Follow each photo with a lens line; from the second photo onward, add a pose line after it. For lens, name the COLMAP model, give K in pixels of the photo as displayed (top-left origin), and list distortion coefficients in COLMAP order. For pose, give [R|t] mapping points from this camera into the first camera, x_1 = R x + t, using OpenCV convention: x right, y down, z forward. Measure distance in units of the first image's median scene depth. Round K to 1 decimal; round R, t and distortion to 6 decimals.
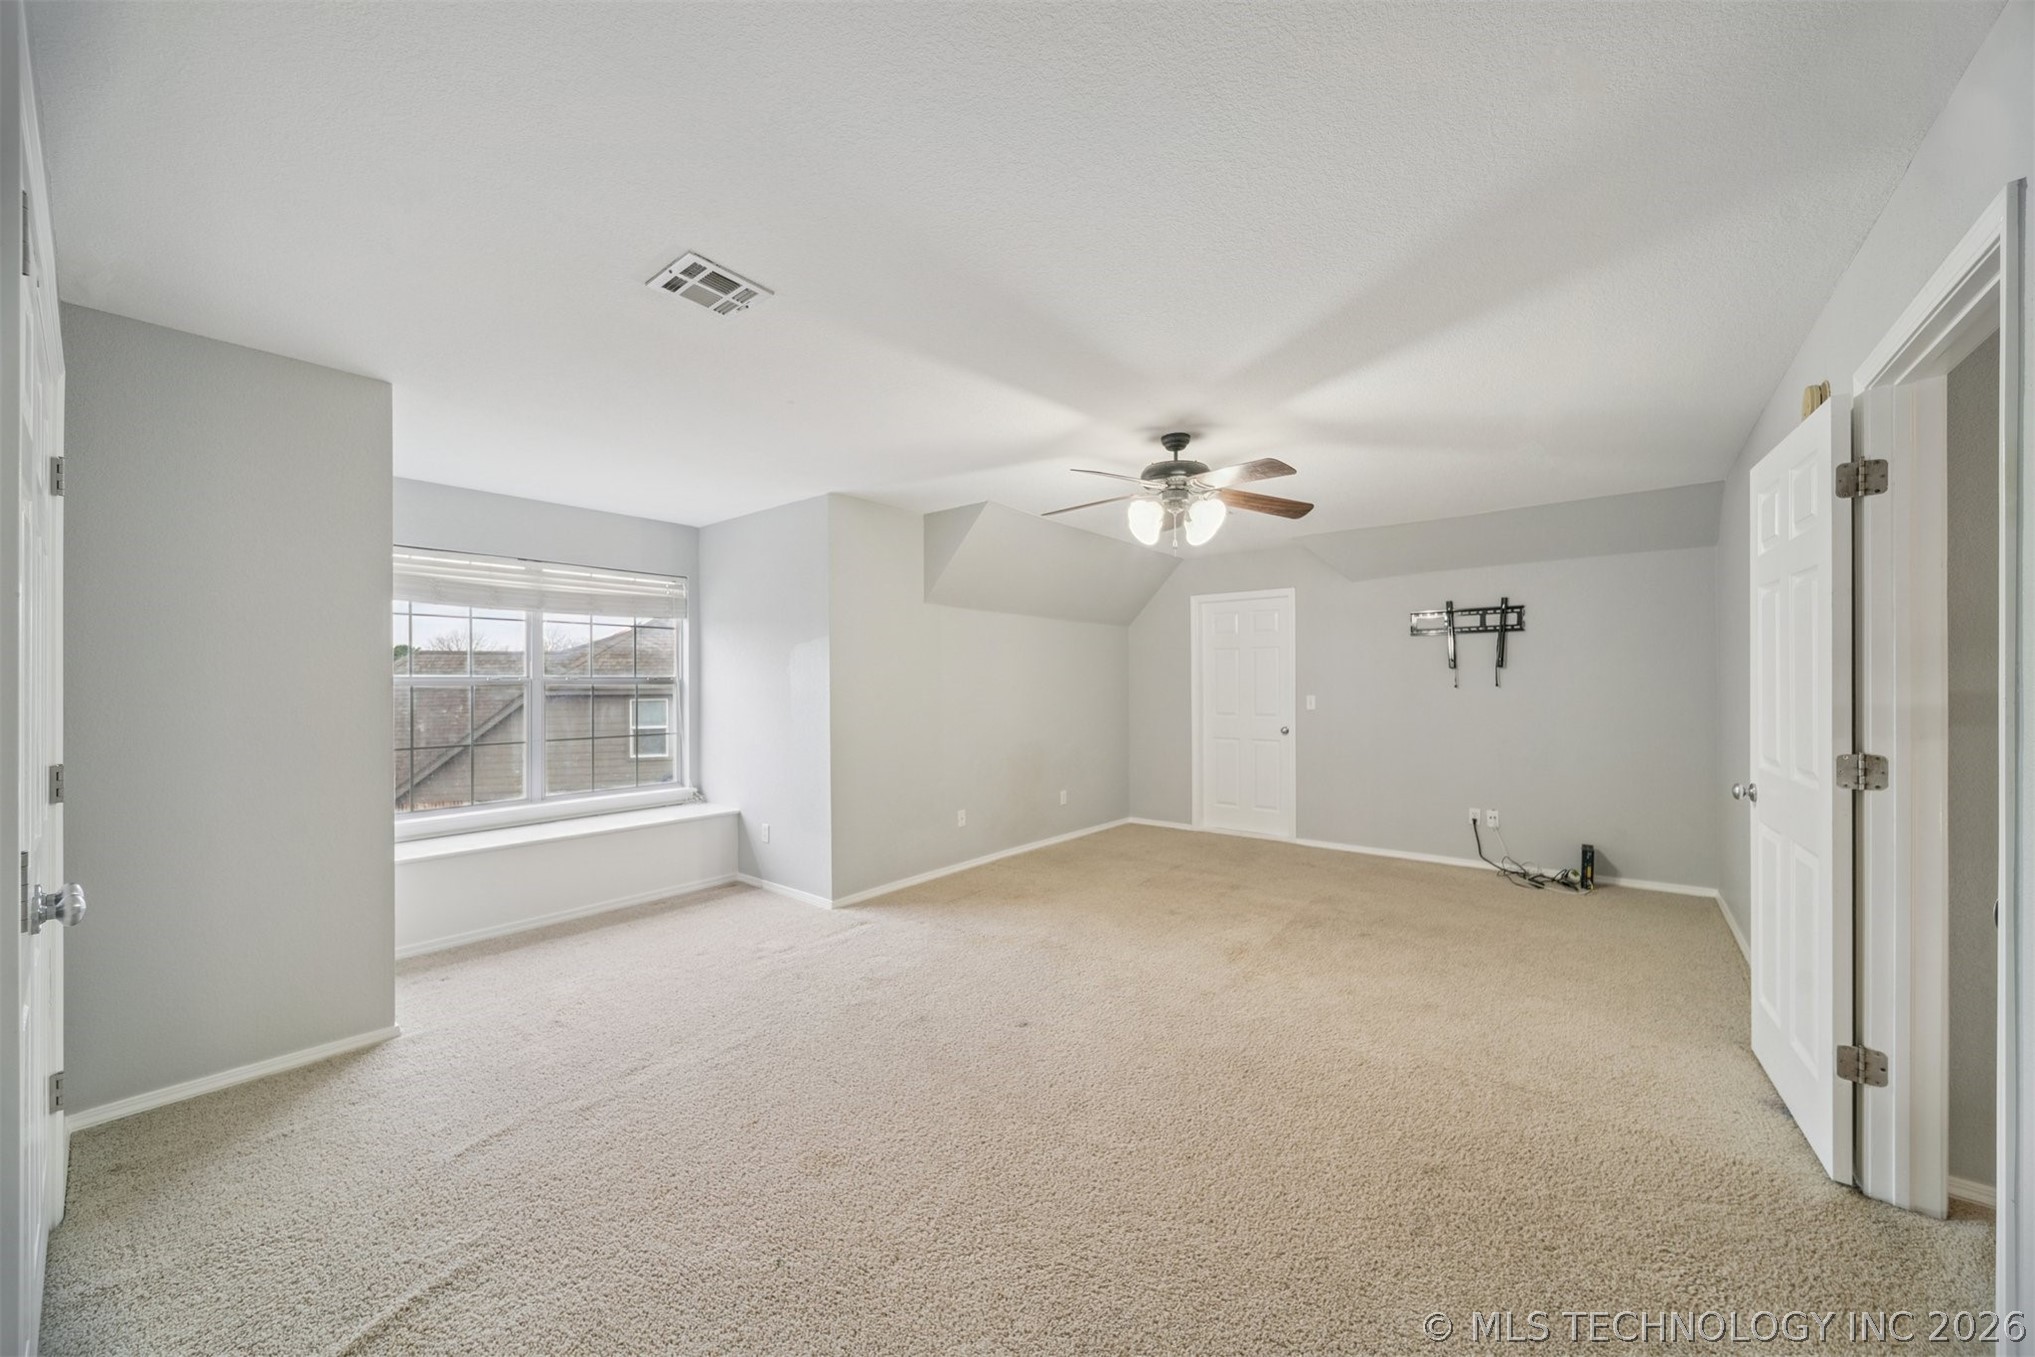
lens RADIAL K [[718.7, 0, 1016.8], [0, 718.7, 686.8], [0, 0, 1]] dist [-0.000097, -0.001096]
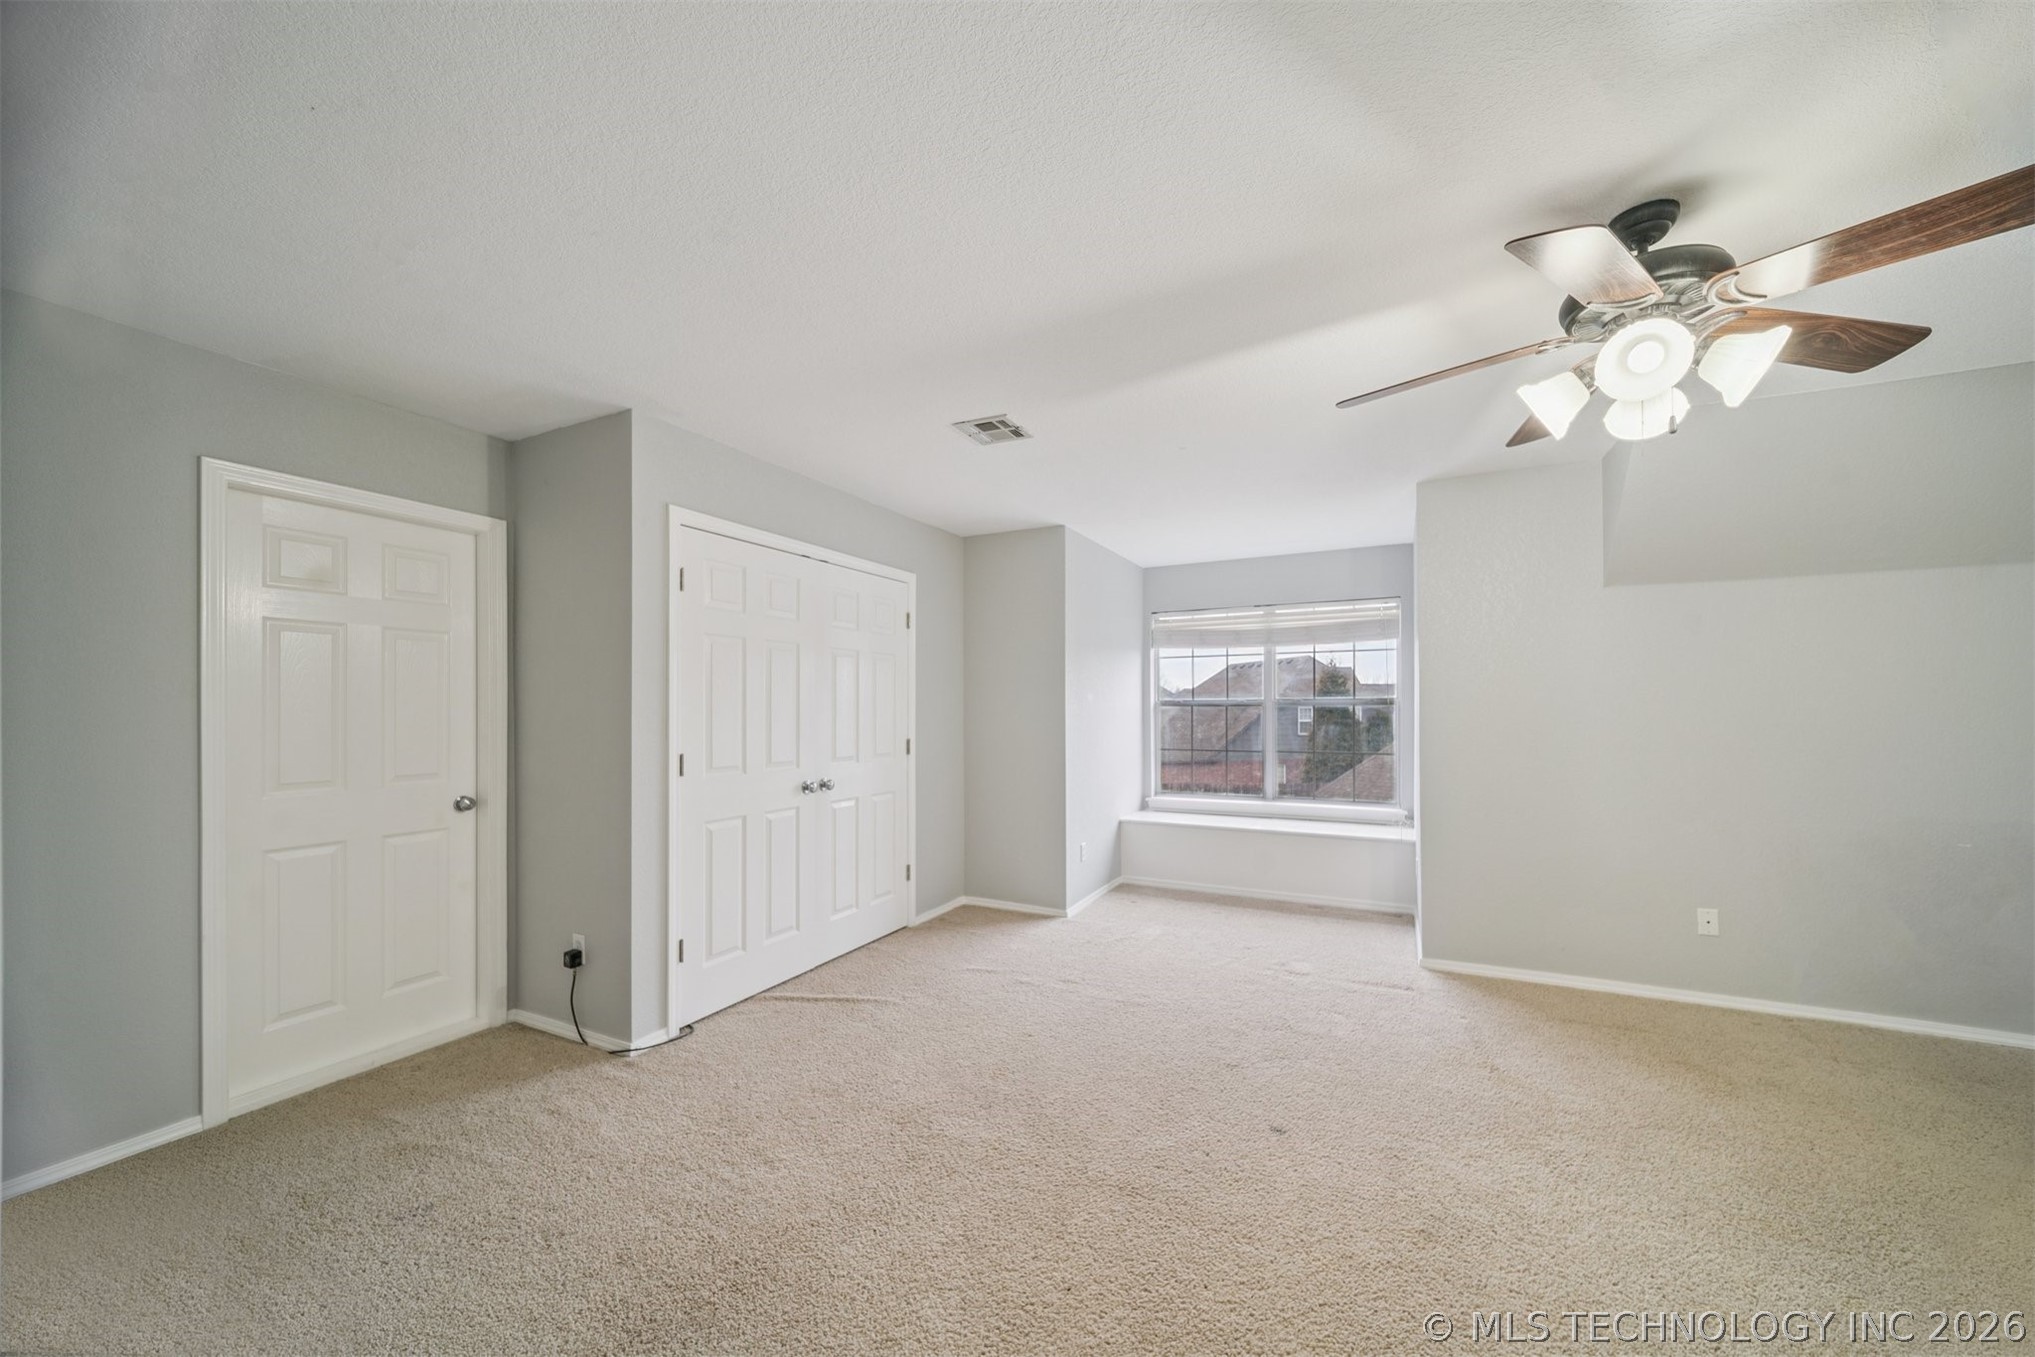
lens RADIAL K [[718.7, 0, 1048.9], [0, 718.7, 702.9], [0, 0, 1]] dist [-0.000097, -0.001096]
pose [[0.236064, -0.002600, -0.971734, 0.460667], [-0.005862, 0.999974, -0.004100, 0.000651], [0.971720, 0.006664, 0.236043, 0.356889]]
